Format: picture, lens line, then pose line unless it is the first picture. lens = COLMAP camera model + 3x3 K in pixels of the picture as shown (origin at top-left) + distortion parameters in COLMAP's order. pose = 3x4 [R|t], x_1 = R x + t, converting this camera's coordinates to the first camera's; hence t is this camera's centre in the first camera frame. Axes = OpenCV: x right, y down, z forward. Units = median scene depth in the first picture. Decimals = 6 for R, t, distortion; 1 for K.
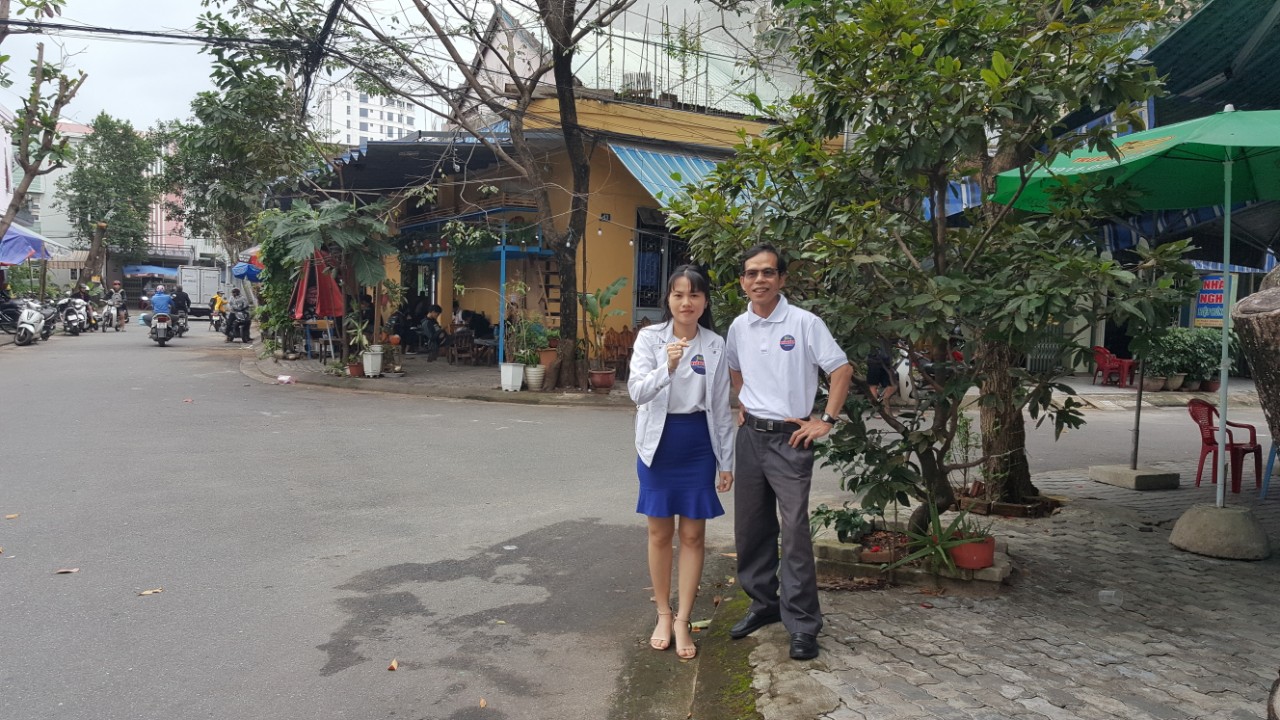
lens RADIAL K [[1118.2, 0, 595.4], [0, 1118.2, 388.9], [0, 0, 1]] dist [0.167542, -0.384298]
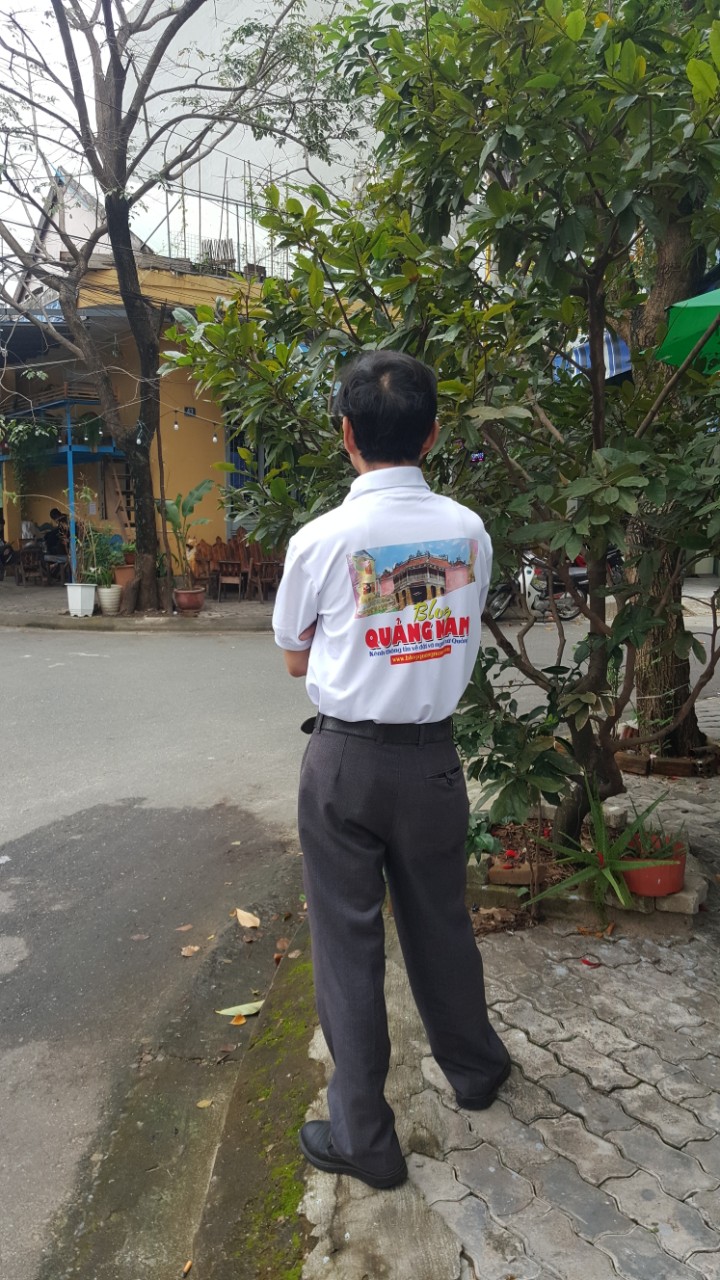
lens RADIAL K [[1112.0, 0, 317.9], [0, 1112.0, 657.9], [0, 0, 1]] dist [0.135392, -0.272878]
pose [[0.995694, -0.033614, 0.086398, 0.067057], [0.028939, 0.998078, 0.054801, -0.017703], [-0.088074, -0.052065, 0.994752, 0.295667]]
